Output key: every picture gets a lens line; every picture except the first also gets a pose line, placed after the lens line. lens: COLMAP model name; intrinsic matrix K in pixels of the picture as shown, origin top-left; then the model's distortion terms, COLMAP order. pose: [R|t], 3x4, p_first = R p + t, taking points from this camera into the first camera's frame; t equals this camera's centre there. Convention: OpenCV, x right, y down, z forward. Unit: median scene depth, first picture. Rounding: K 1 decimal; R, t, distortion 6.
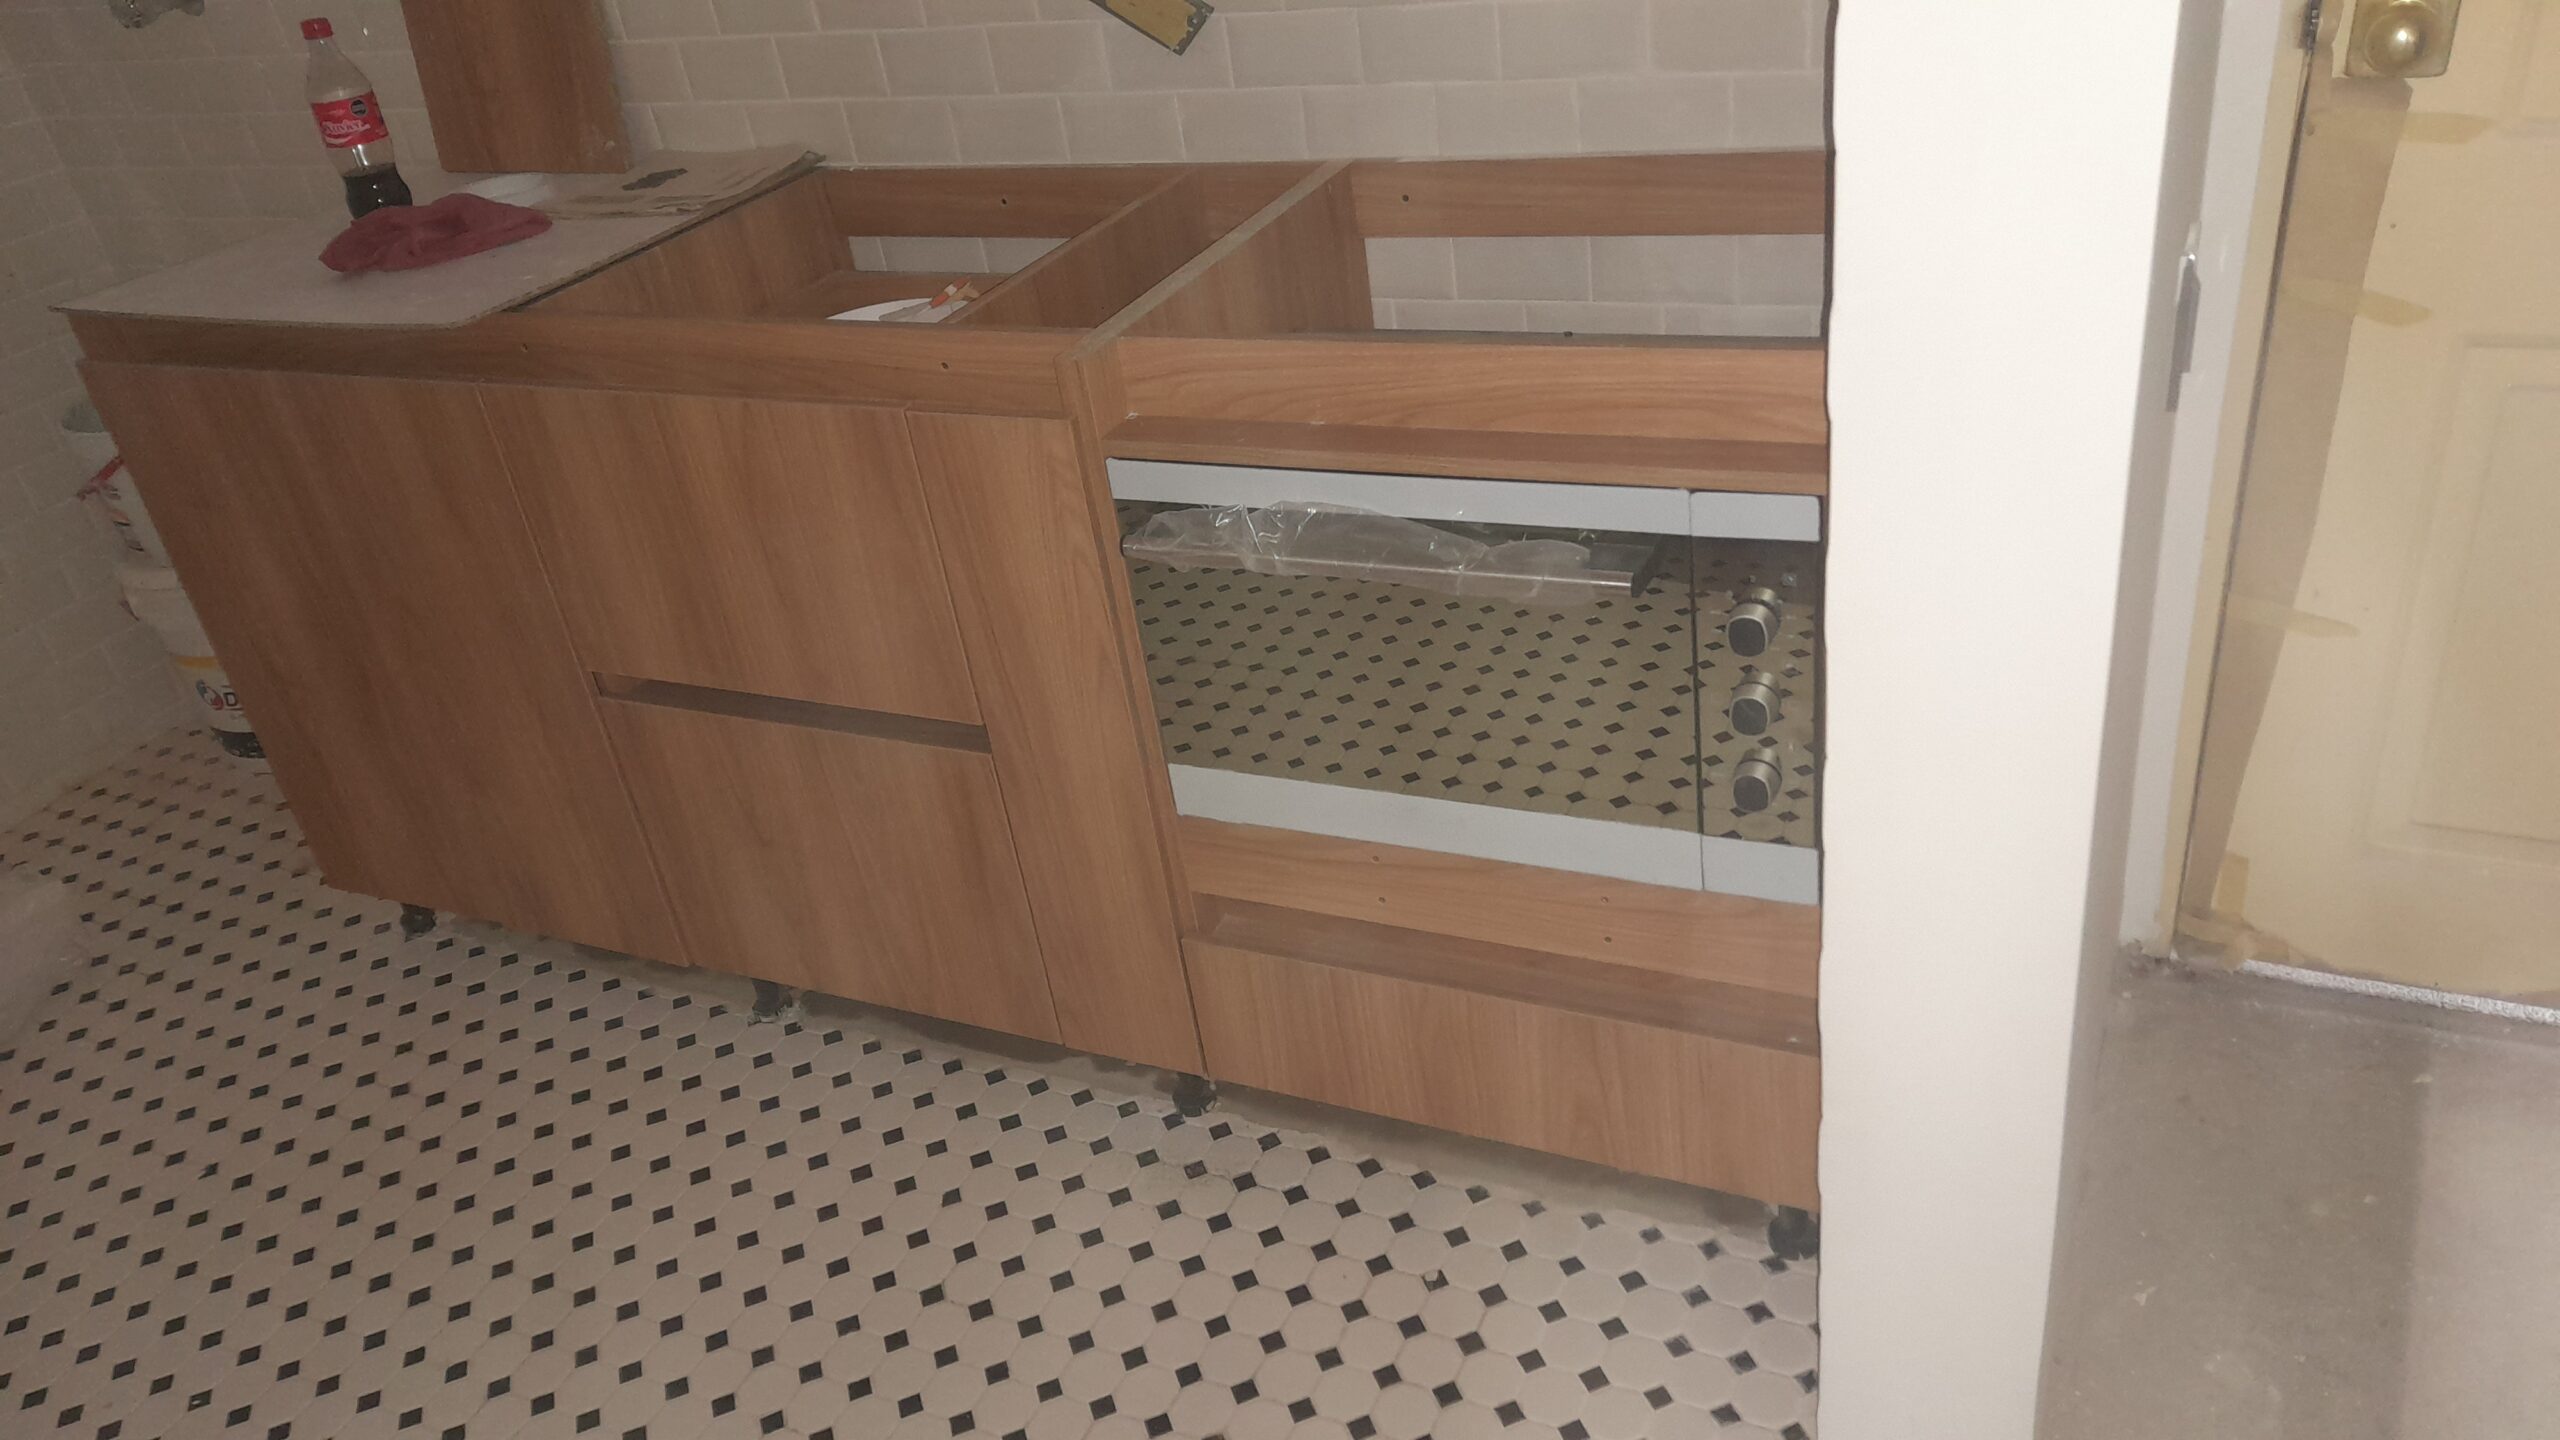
lens RADIAL K [[1864.8, 0, 1291.9], [0, 1864.8, 718.9], [0, 0, 1]] dist [0.071461, -0.094368]
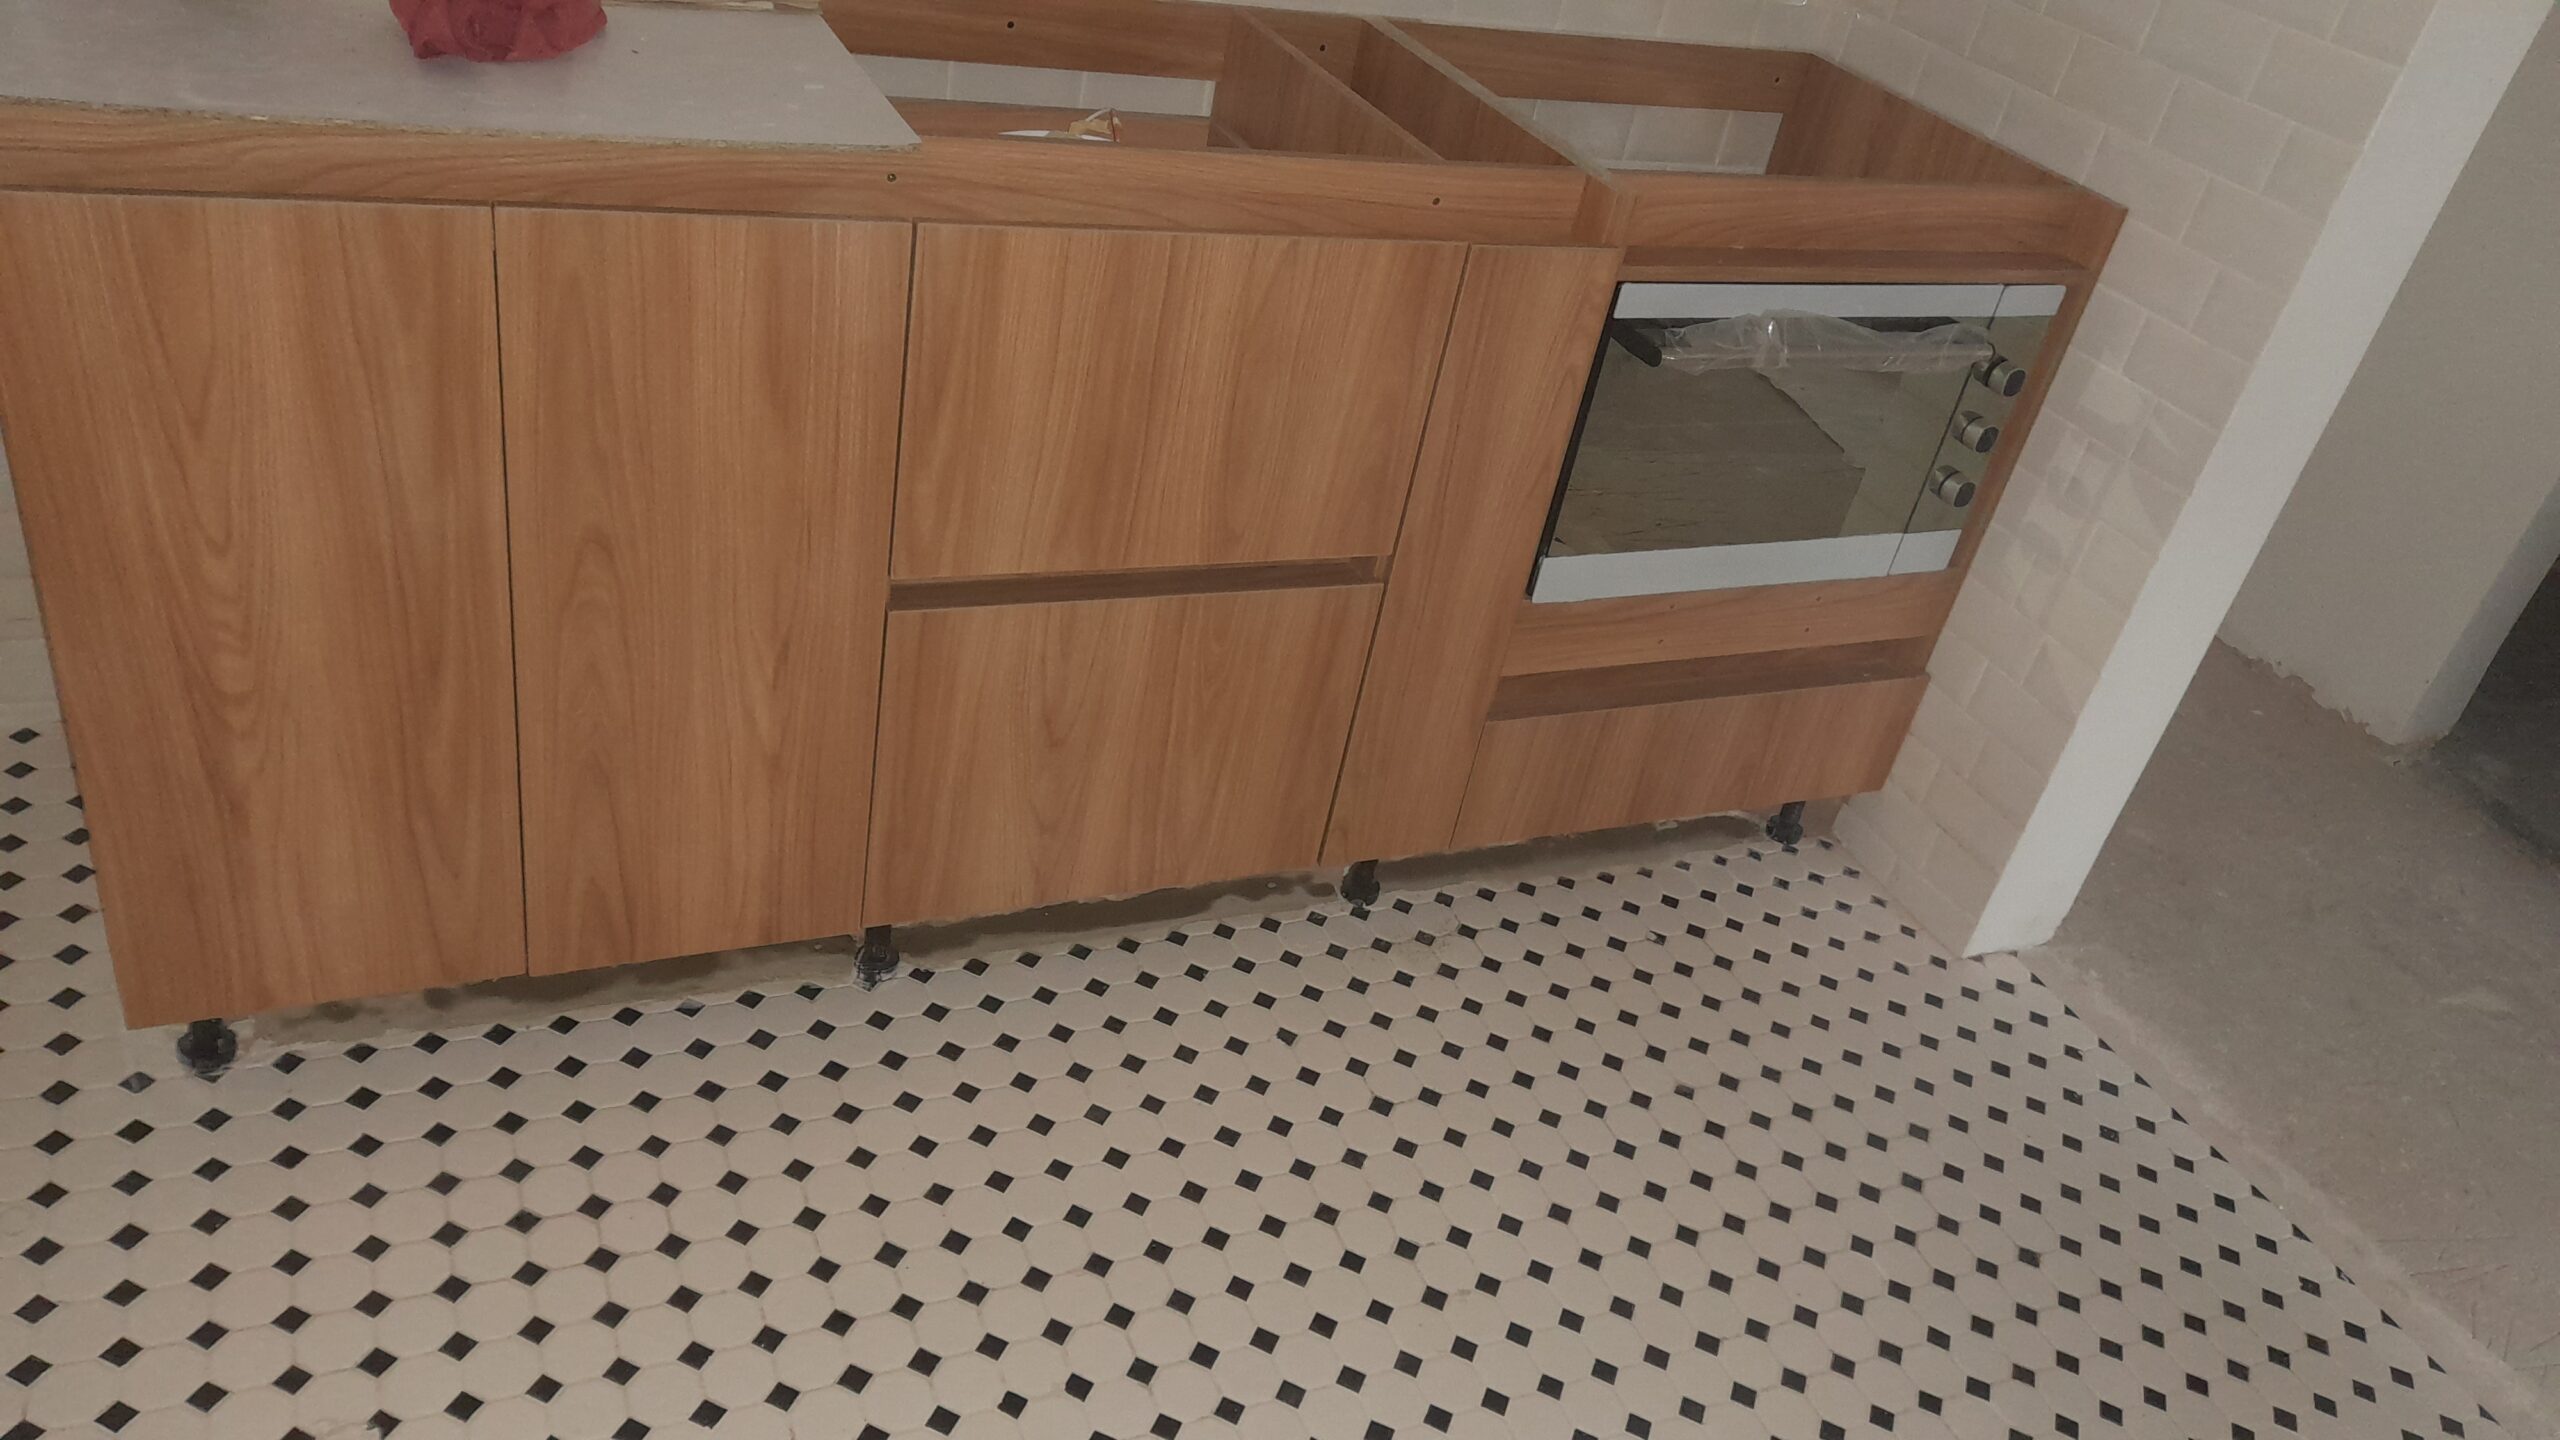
lens RADIAL K [[1864.8, 0, 1291.9], [0, 1864.8, 718.9], [0, 0, 1]] dist [0.071461, -0.094368]
pose [[0.609486, -0.203416, 0.766257, -0.944595], [0.151348, 0.978601, 0.139403, -0.056208], [-0.778217, 0.031007, 0.627230, 0.364205]]
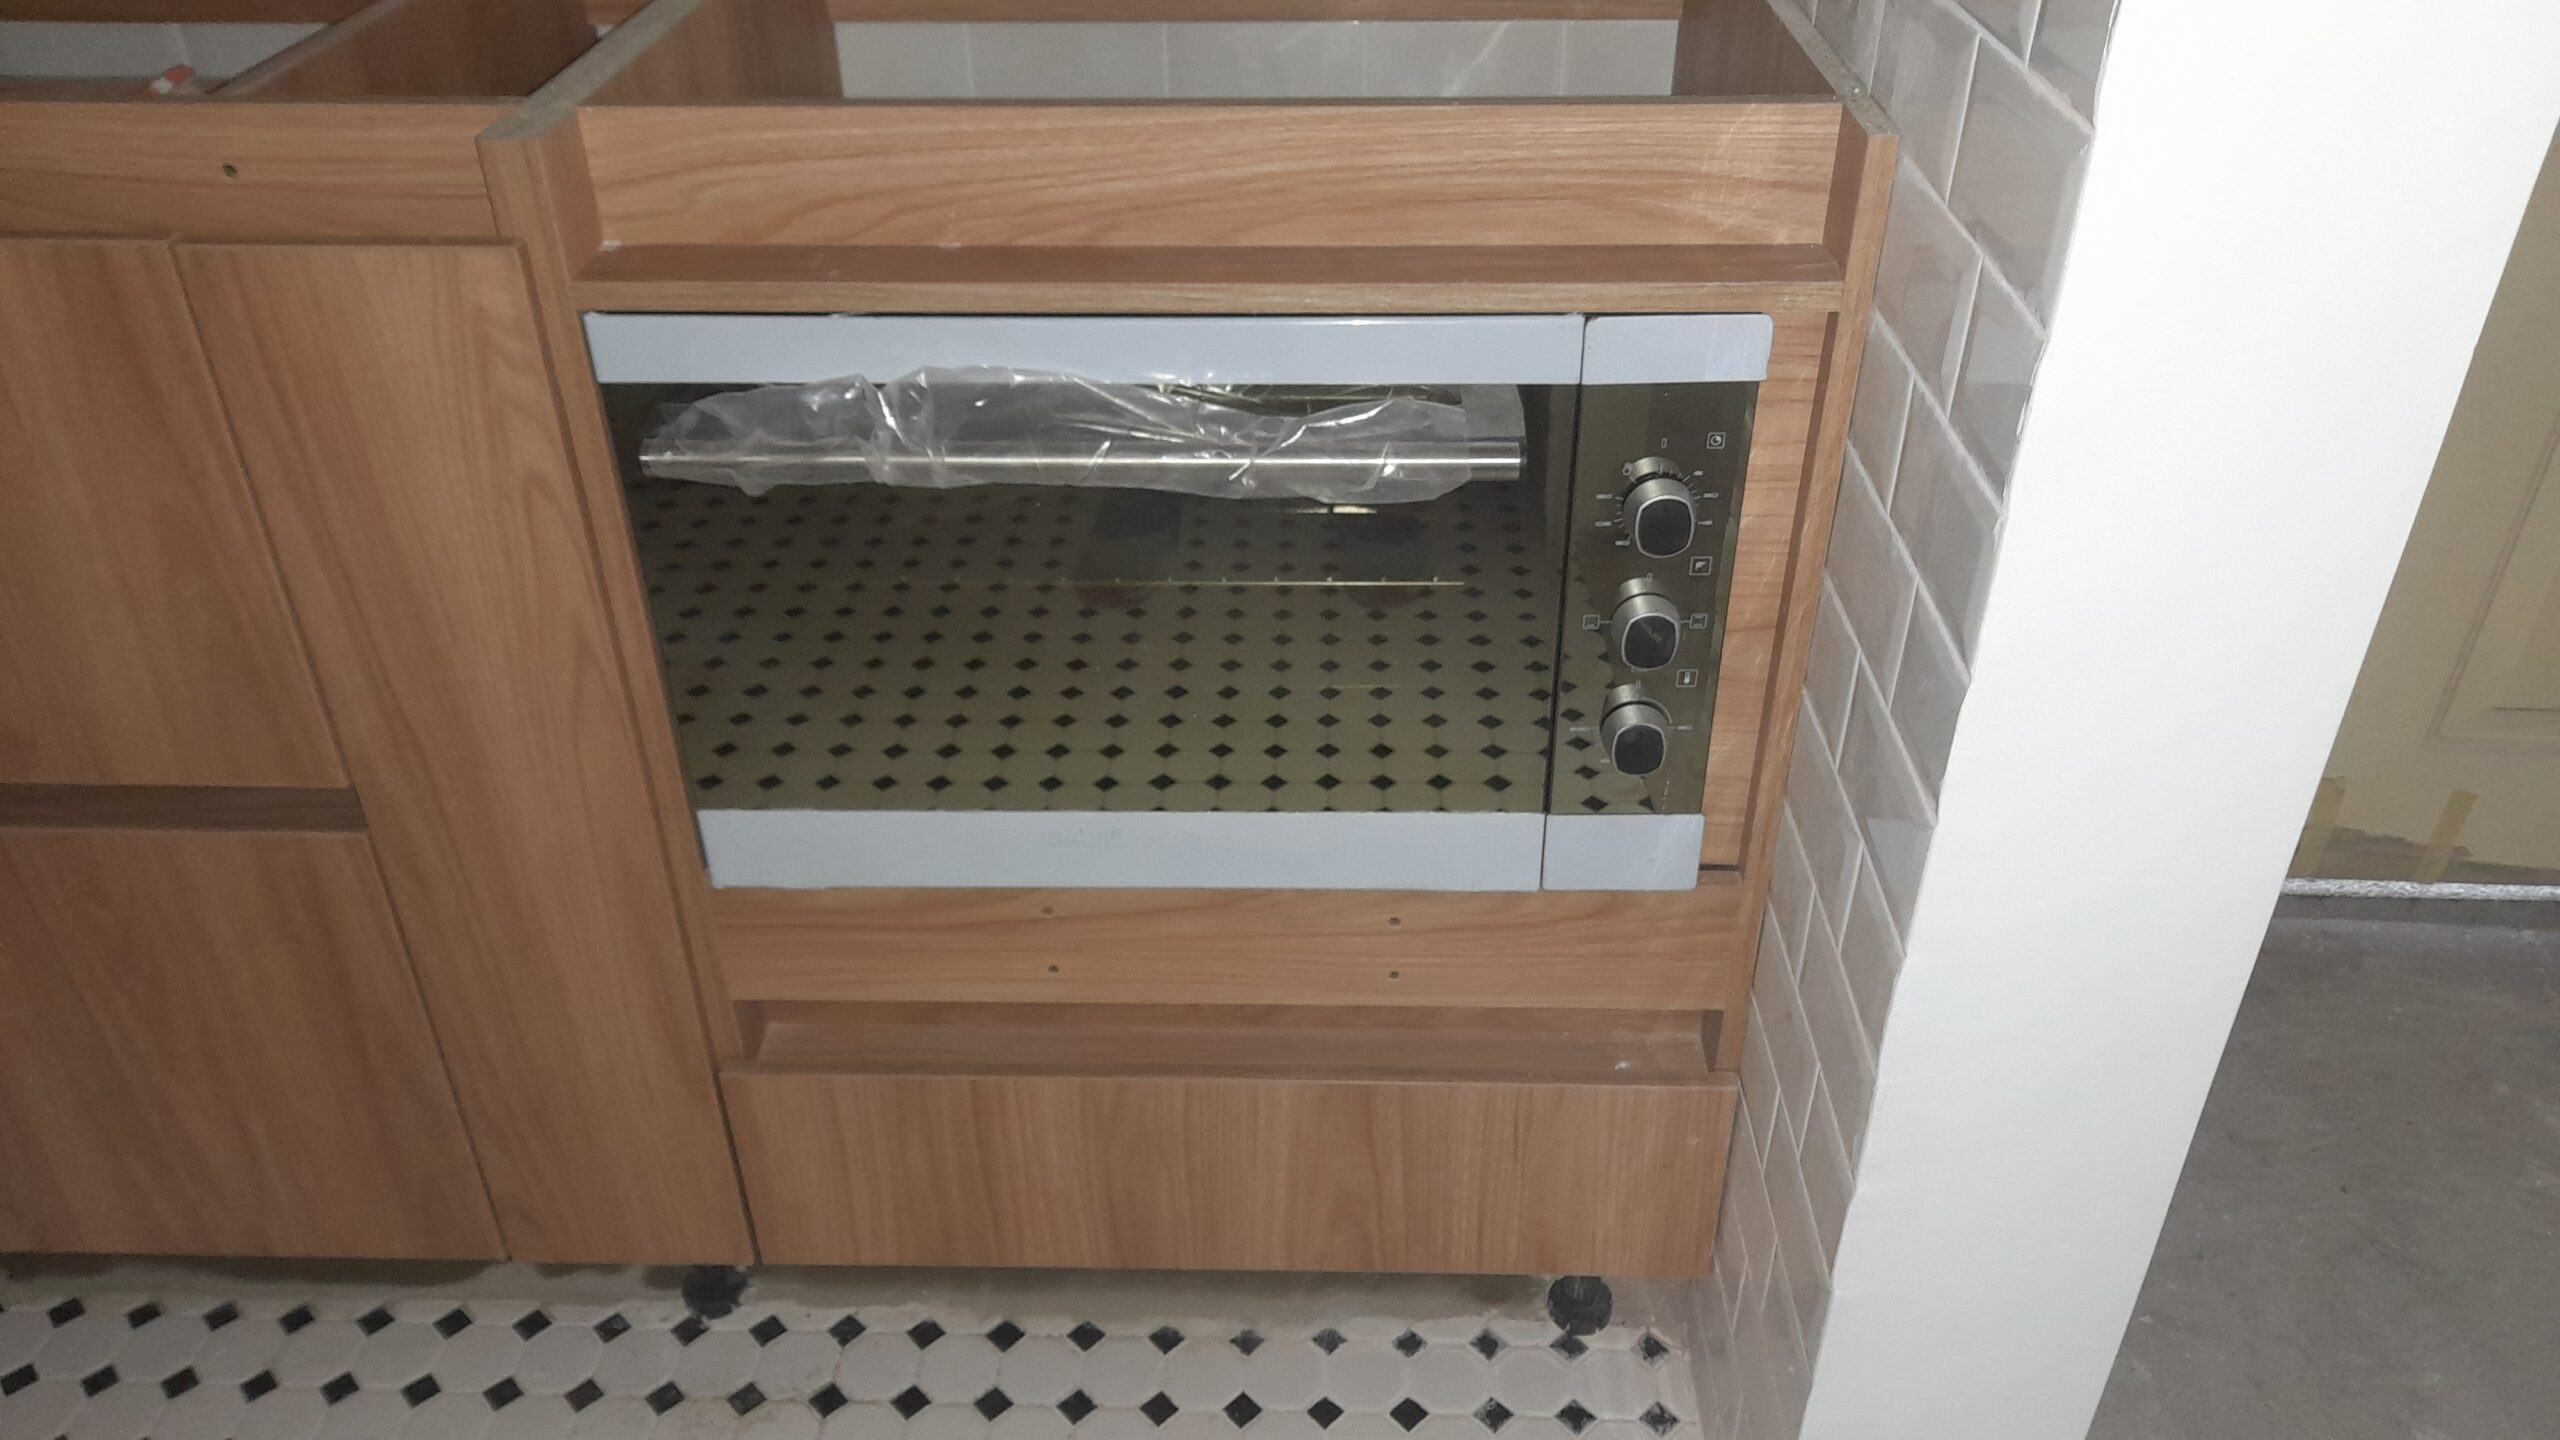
lens RADIAL K [[1864.8, 0, 1291.9], [0, 1864.8, 718.9], [0, 0, 1]] dist [0.071461, -0.094368]
pose [[0.909369, -0.108225, 0.401666, -0.121630], [0.102150, 0.994096, 0.036582, -0.008860], [-0.403254, 0.007763, 0.915055, 0.298863]]
